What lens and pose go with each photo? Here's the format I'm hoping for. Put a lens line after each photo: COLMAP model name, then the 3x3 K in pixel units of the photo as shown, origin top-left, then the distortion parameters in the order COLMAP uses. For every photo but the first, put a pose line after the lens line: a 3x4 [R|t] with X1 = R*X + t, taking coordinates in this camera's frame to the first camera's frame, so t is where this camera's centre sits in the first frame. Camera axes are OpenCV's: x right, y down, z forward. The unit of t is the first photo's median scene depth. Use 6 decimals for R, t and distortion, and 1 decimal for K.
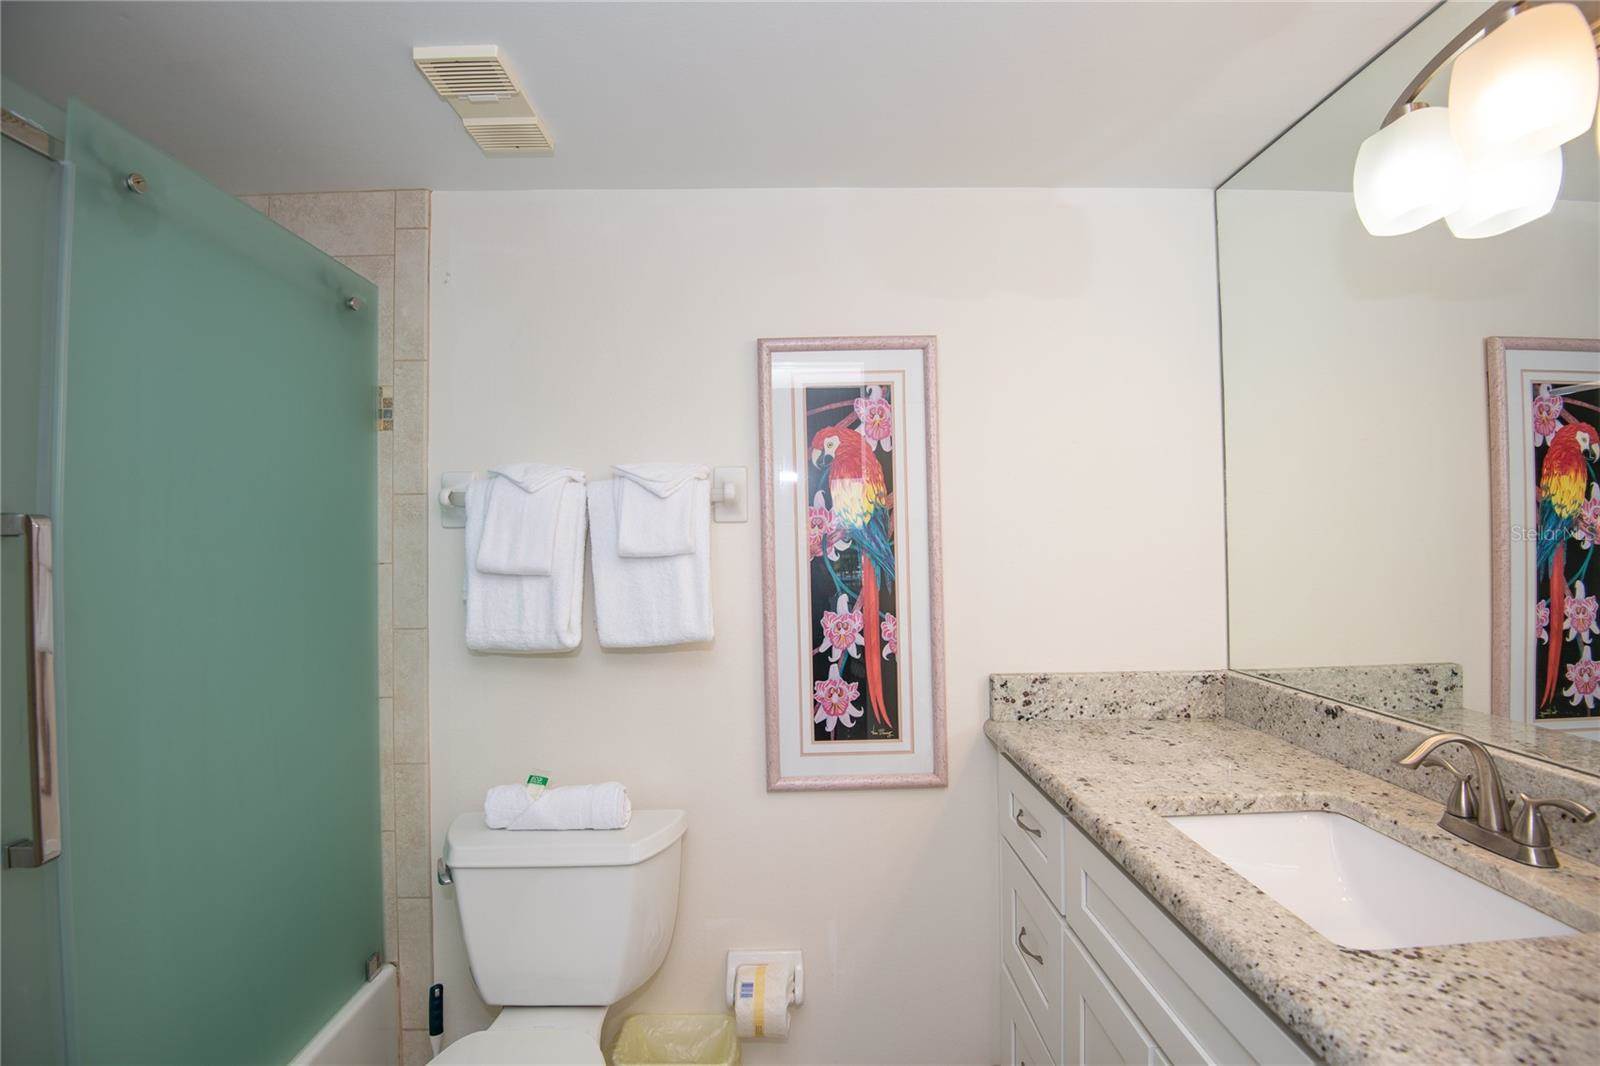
lens RADIAL K [[741.6, 0, 797.9], [0, 741.6, 528.3], [0, 0, 1]] dist [-0.019457, -0.014158]
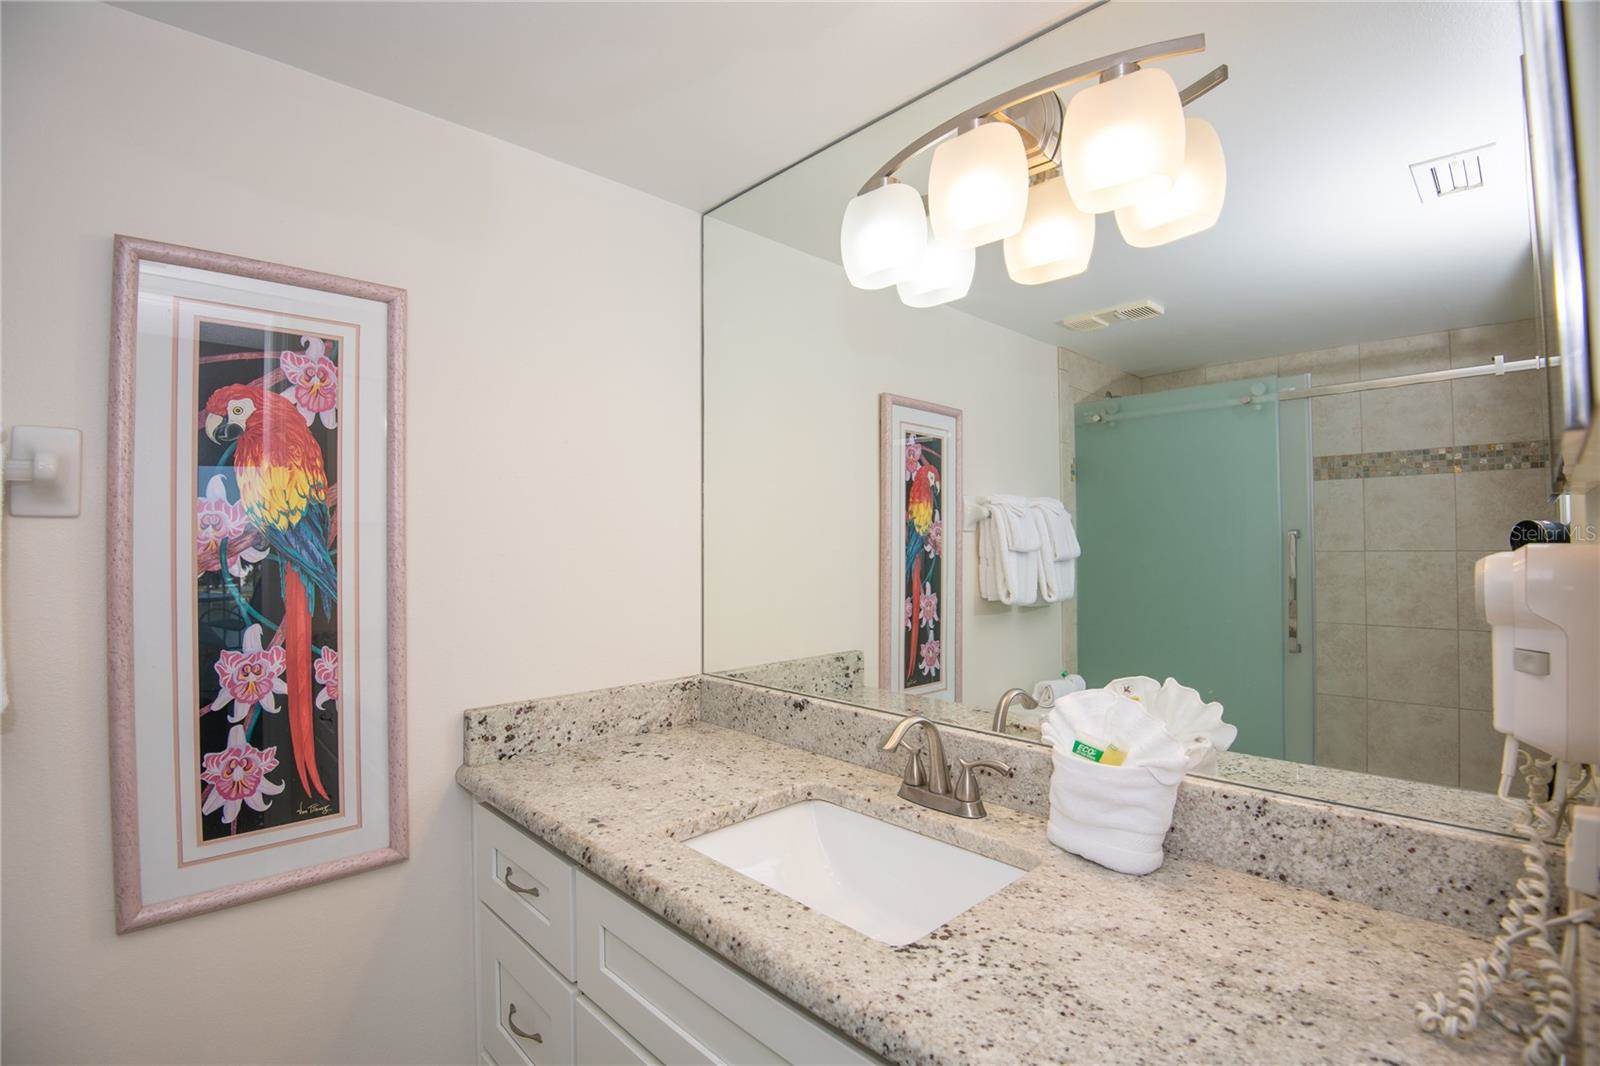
lens RADIAL K [[733.2, 0, 797.4], [0, 733.2, 529.9], [0, 0, 1]] dist [-0.003445, -0.030974]
pose [[0.729669, 0.023354, 0.683401, -0.035149], [-0.017774, 0.999727, -0.015186, 0.000506], [-0.683569, -0.001066, 0.729885, 0.151382]]
